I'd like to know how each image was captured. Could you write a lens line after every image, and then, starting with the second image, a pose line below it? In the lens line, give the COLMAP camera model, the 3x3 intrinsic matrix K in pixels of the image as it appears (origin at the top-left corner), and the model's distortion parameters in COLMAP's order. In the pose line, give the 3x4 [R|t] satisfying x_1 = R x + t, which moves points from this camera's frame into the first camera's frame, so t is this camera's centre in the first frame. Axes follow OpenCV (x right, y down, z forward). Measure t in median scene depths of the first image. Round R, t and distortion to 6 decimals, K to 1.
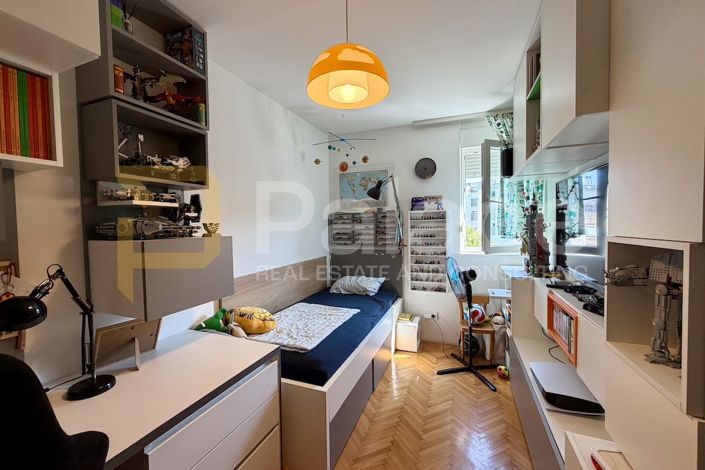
lens RADIAL K [[279.7, 0, 354.2], [0, 279.7, 234.2], [0, 0, 1]] dist [-0.001062, -0.000333]
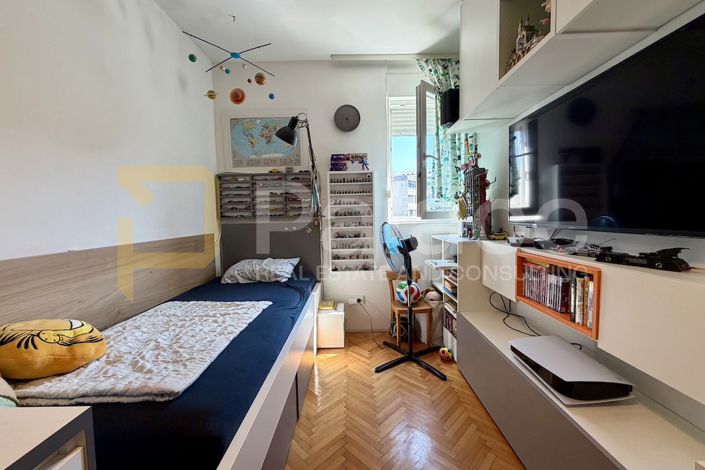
lens RADIAL K [[279.7, 0, 350.8], [0, 279.7, 233.2], [0, 0, 1]] dist [-0.001062, -0.000333]
pose [[0.936595, -0.029302, 0.349186, -0.028888], [0.020994, 0.999400, 0.027555, 0.084397], [-0.349784, -0.018477, 0.936648, 0.283594]]
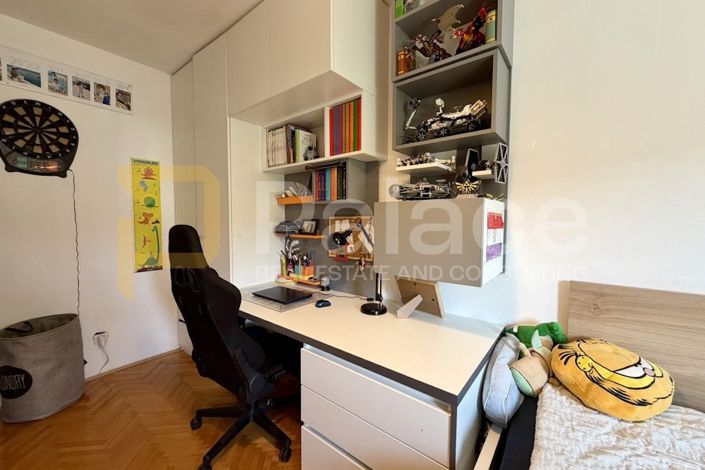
lens RADIAL K [[279.7, 0, 353.4], [0, 279.7, 237.9], [0, 0, 1]] dist [-0.001062, -0.000333]
pose [[-0.305929, 0.075545, -0.949053, 0.159536], [-0.031865, 0.995476, 0.089512, 0.028780], [0.951521, 0.057626, -0.302137, 0.528484]]
